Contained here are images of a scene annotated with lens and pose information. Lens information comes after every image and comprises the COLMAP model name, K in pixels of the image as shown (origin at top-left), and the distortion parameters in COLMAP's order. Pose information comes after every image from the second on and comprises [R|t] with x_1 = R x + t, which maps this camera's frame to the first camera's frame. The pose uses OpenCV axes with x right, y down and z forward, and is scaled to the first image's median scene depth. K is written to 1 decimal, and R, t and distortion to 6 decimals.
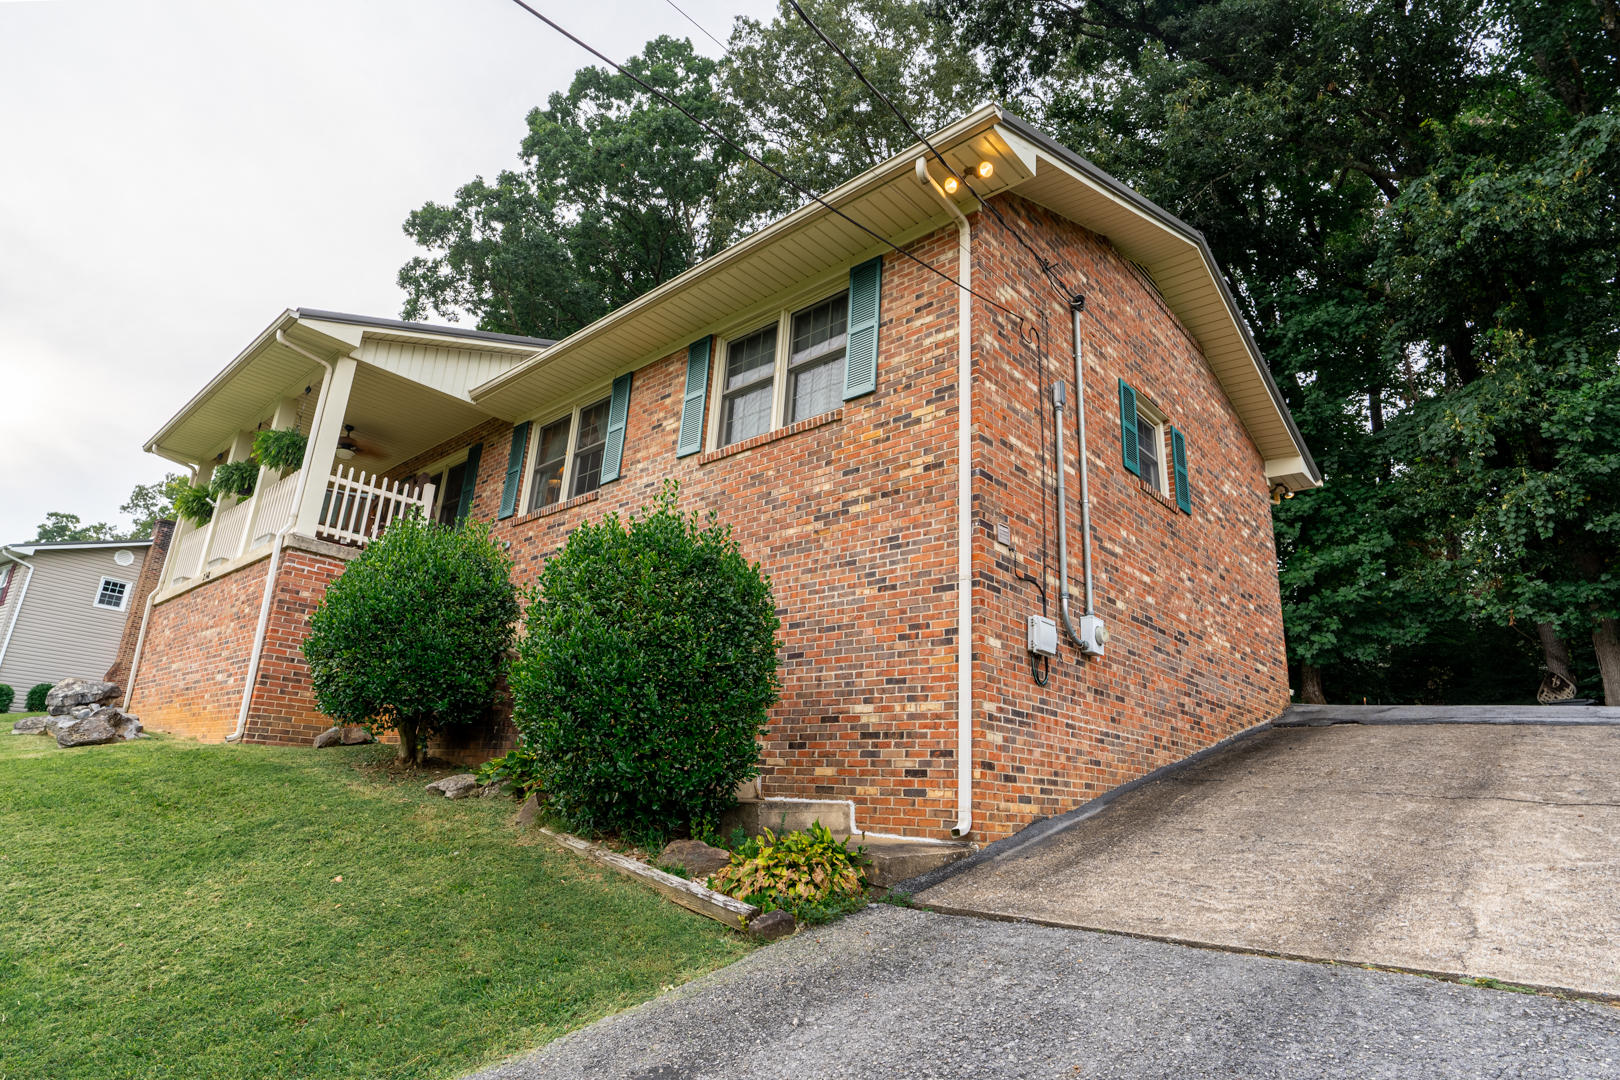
lens RADIAL K [[860.6, 0, 811.1], [0, 860.6, 539.8], [0, 0, 1]] dist [-0.008156, 0.000626]
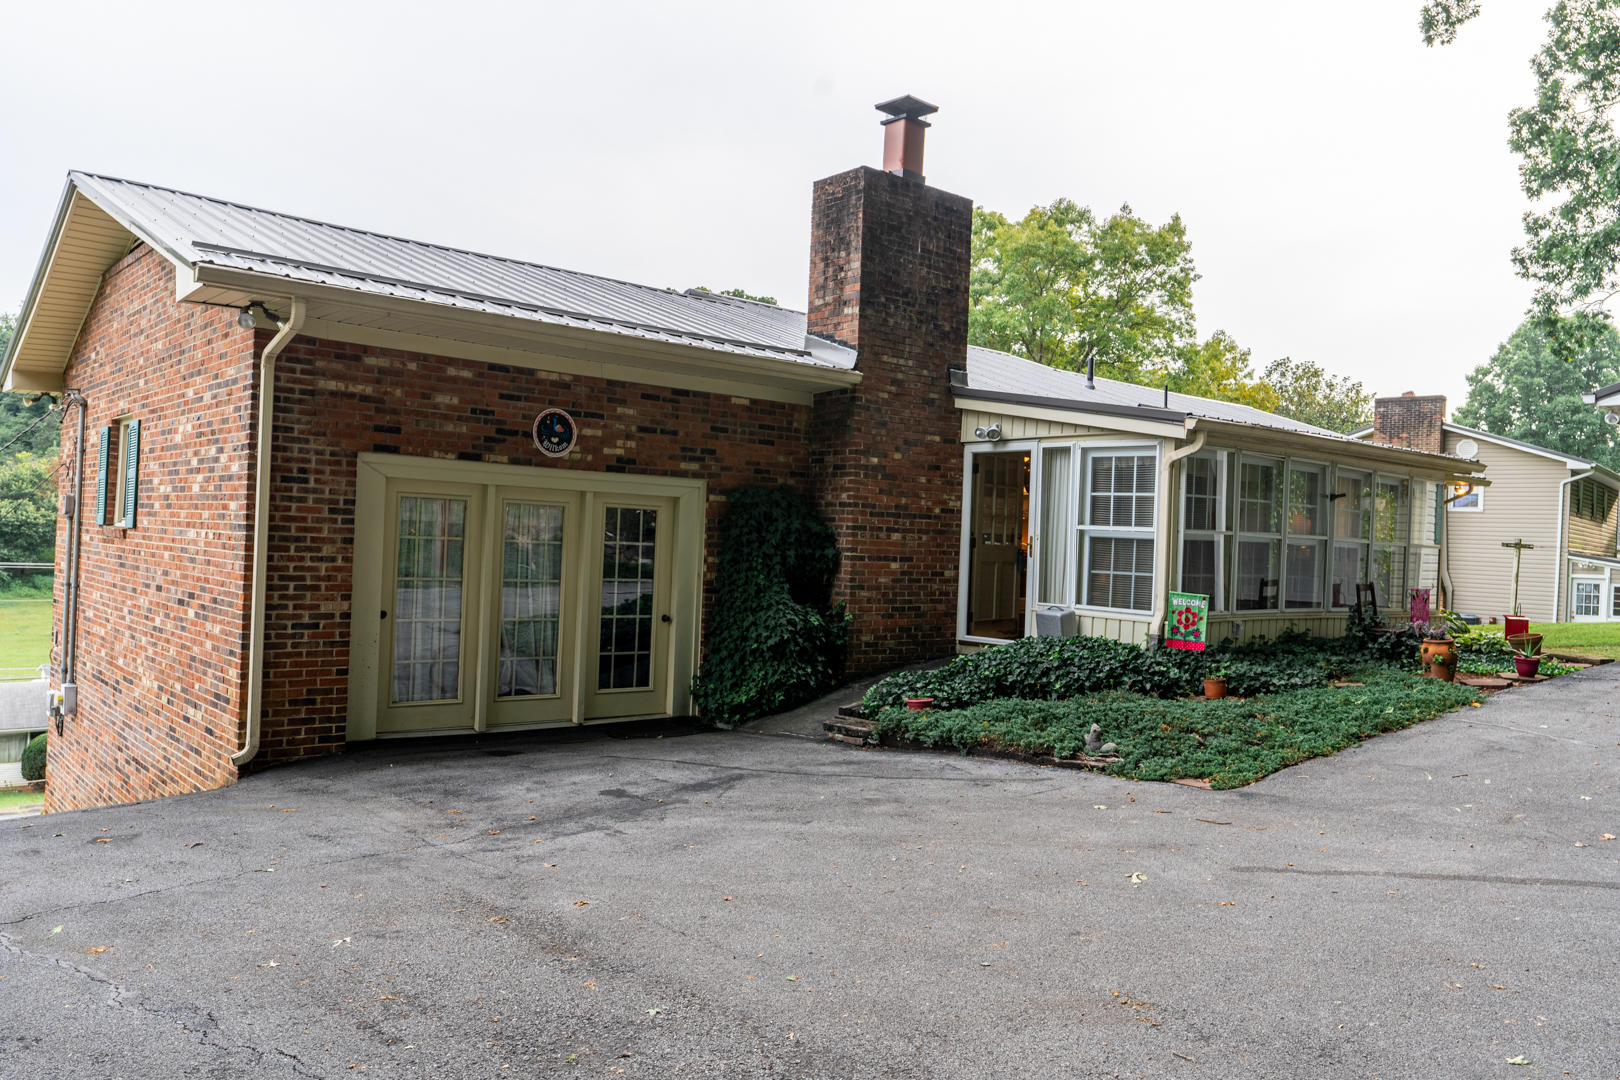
lens RADIAL K [[1185.8, 0, 804.4], [0, 1185.8, 546.5], [0, 0, 1]] dist [0.001001, 0.003342]
pose [[-0.114356, -0.062260, -0.991487, 1.543597], [0.253173, 0.963255, -0.089688, 0.258596], [0.960639, -0.261274, -0.094391, 1.794621]]
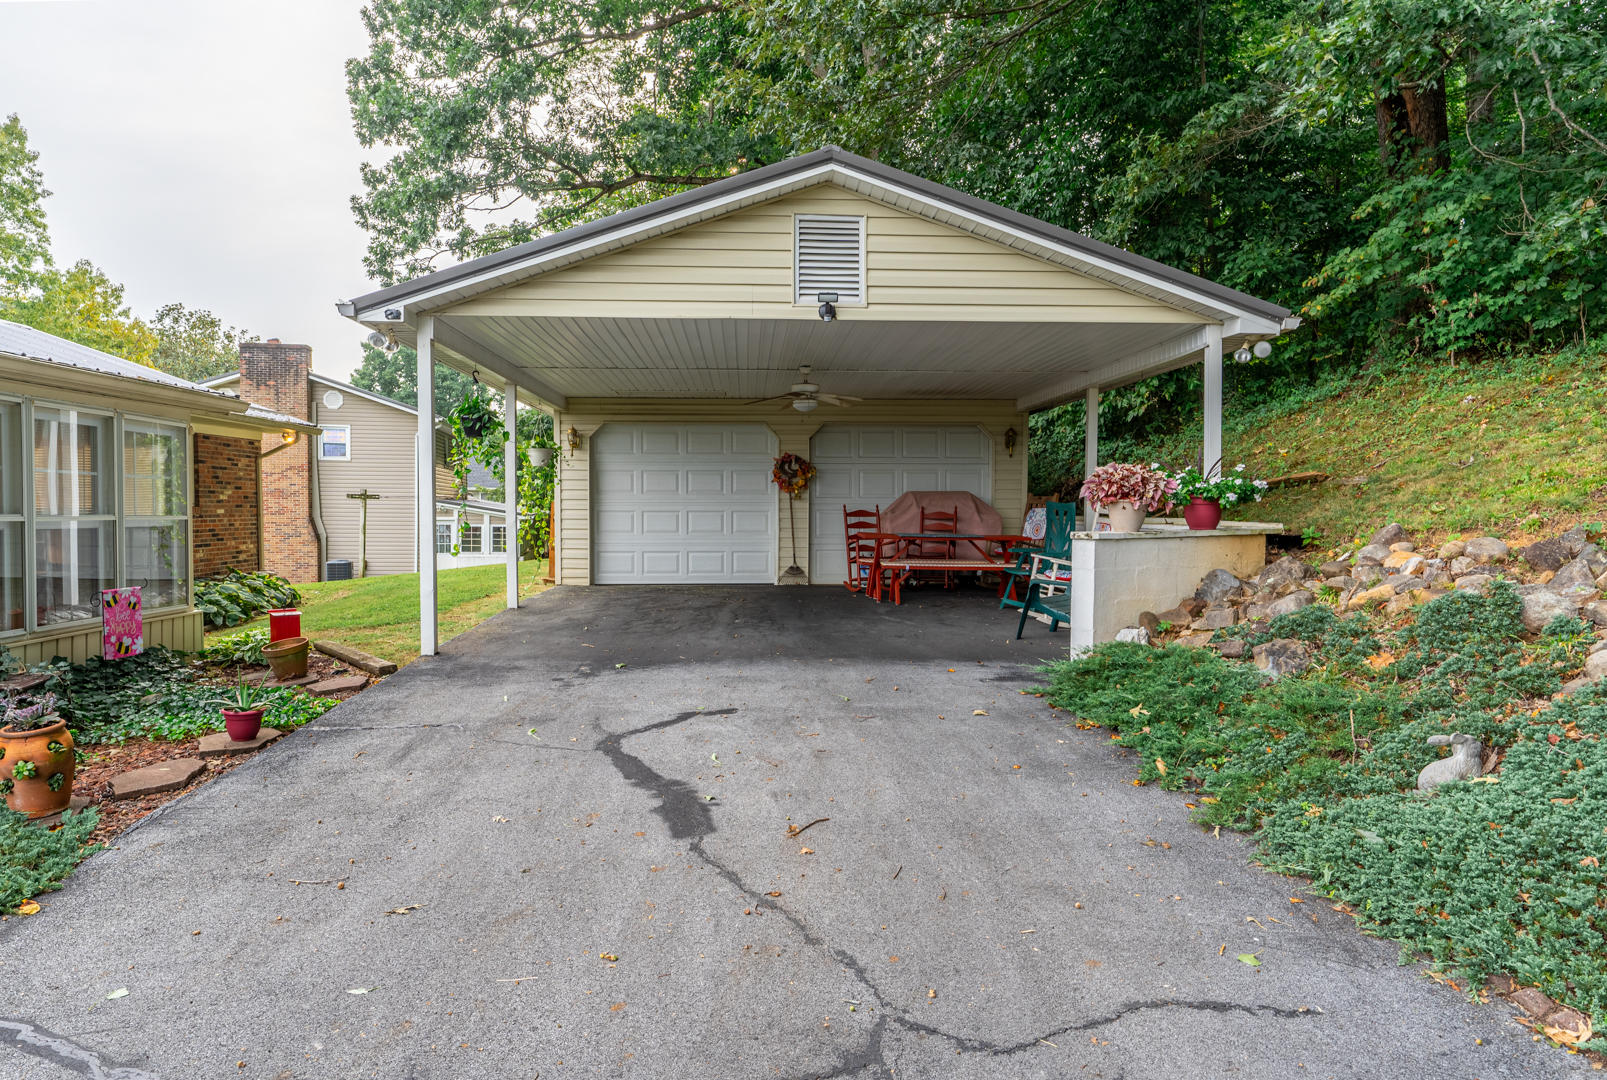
lens RADIAL K [[994.5, 0, 798.7], [0, 994.5, 539.5], [0, 0, 1]] dist [-0.007612, 0.007645]
pose [[0.708434, -0.032358, -0.705034, 0.987983], [0.245360, 0.947932, 0.203036, 0.300886], [0.661755, -0.316825, 0.679487, 2.168602]]
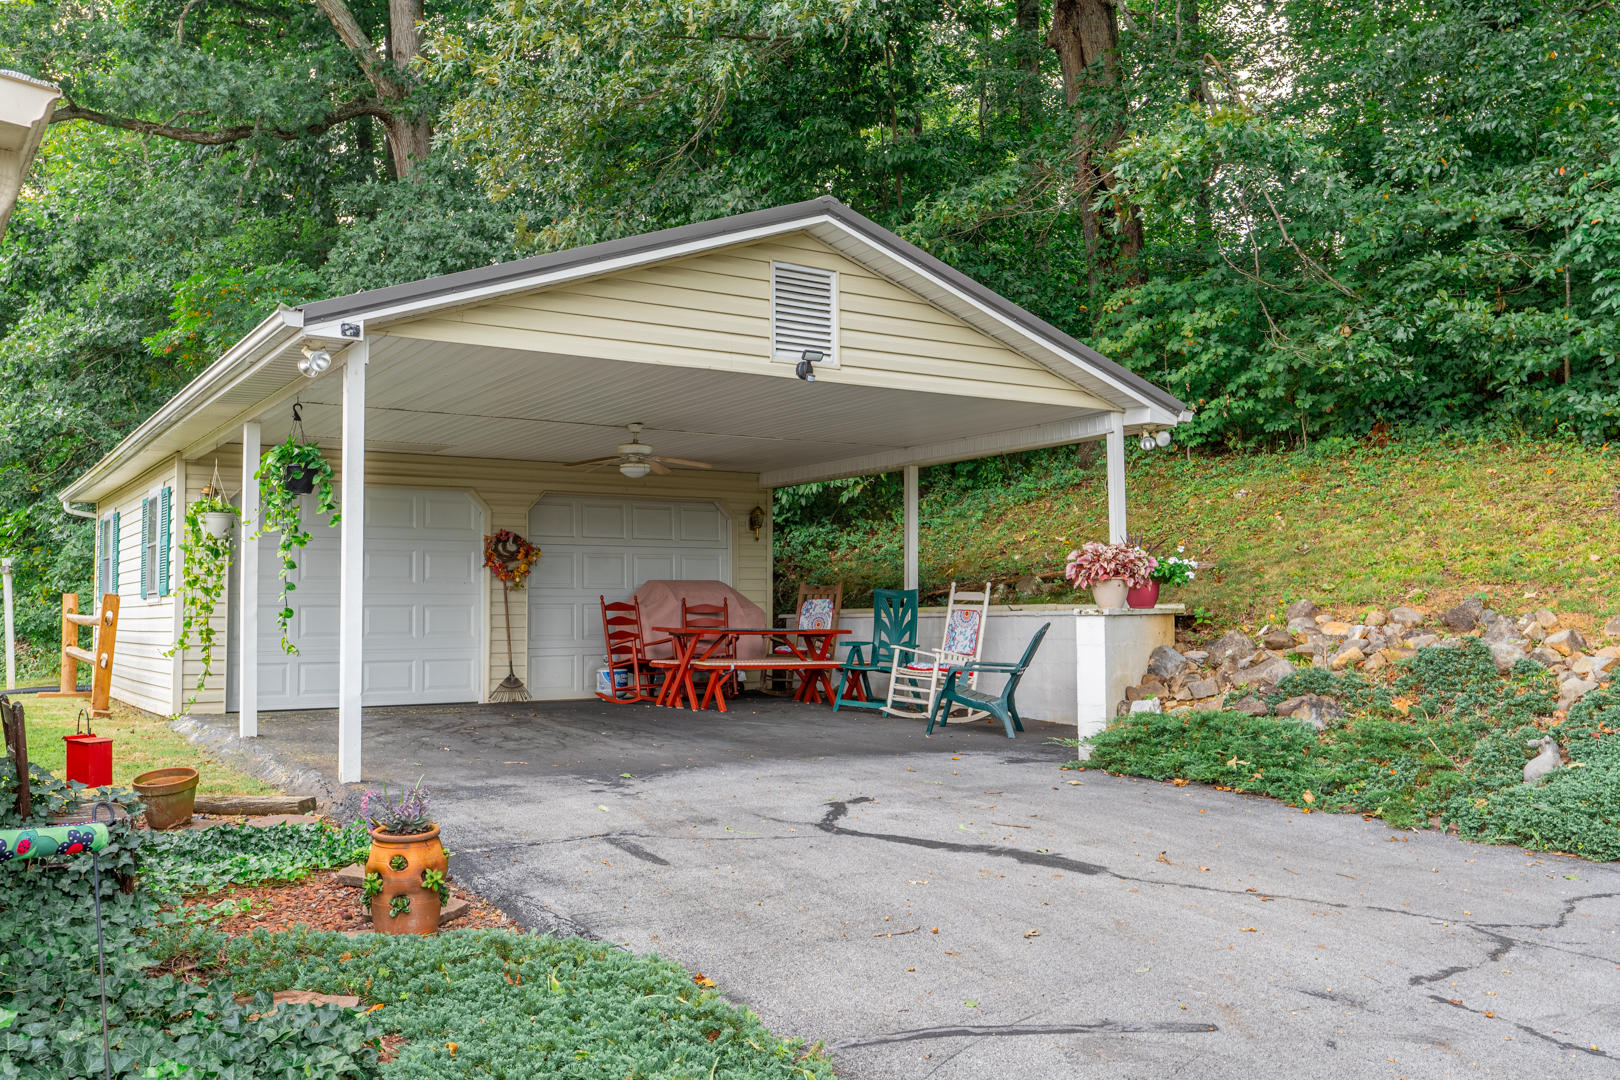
lens RADIAL K [[1413.6, 0, 808.3], [0, 1413.6, 541.2], [0, 0, 1]] dist [0.005147, 0.004762]
pose [[0.965266, -0.077643, -0.249464, 0.701357], [0.134181, 0.966601, 0.218351, 0.192983], [0.224179, -0.244240, 0.943446, 1.791198]]
